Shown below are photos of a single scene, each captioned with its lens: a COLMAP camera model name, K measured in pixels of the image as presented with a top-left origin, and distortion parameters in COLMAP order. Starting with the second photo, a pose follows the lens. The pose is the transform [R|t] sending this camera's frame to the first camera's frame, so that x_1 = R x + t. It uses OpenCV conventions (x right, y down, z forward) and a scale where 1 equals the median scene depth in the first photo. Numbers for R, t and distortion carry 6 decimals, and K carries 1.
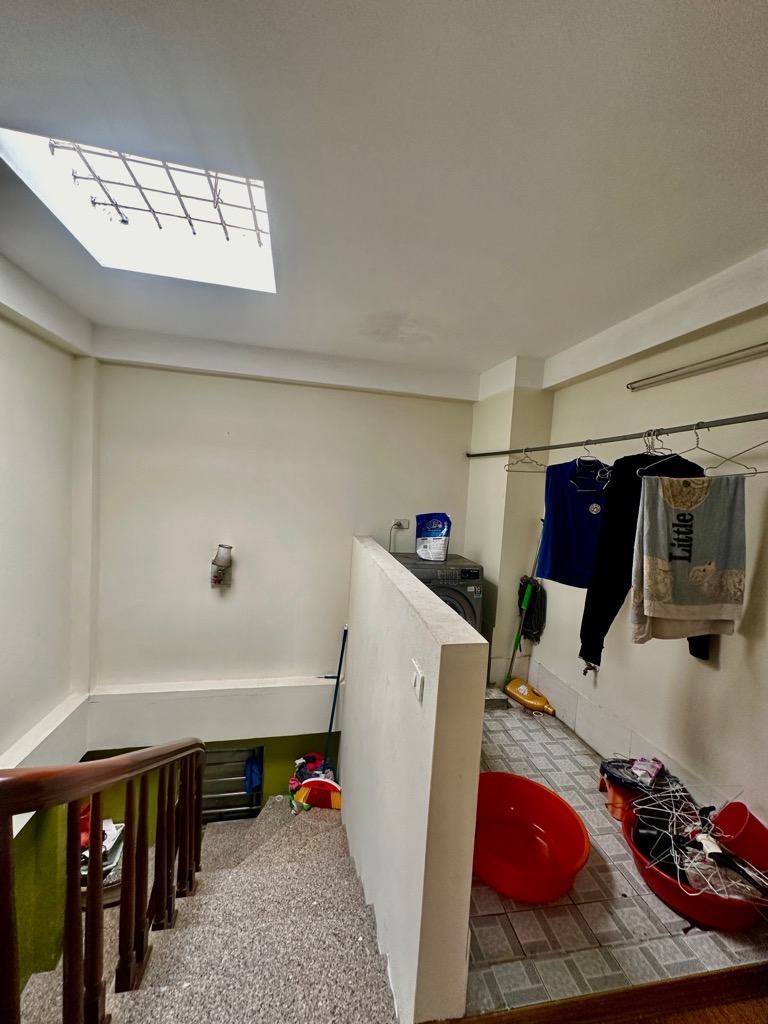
lens RADIAL K [[408.6, 0, 385.0], [0, 408.6, 512.3], [0, 0, 1]] dist [-0.002710, 0.000678]
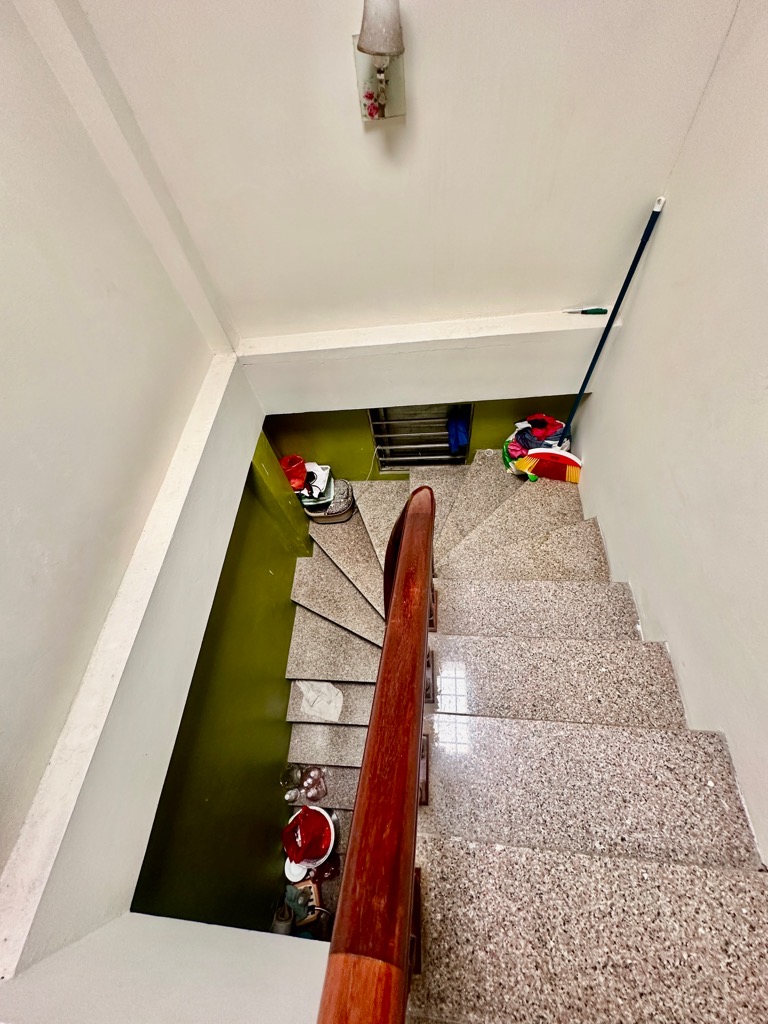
lens RADIAL K [[408.6, 0, 382.4], [0, 408.6, 514.2], [0, 0, 1]] dist [-0.002710, 0.000678]
pose [[0.952389, 0.125230, -0.277978, -0.419094], [0.163769, 0.558920, 0.812889, 0.109504], [0.257166, -0.819711, 0.511801, 0.792735]]
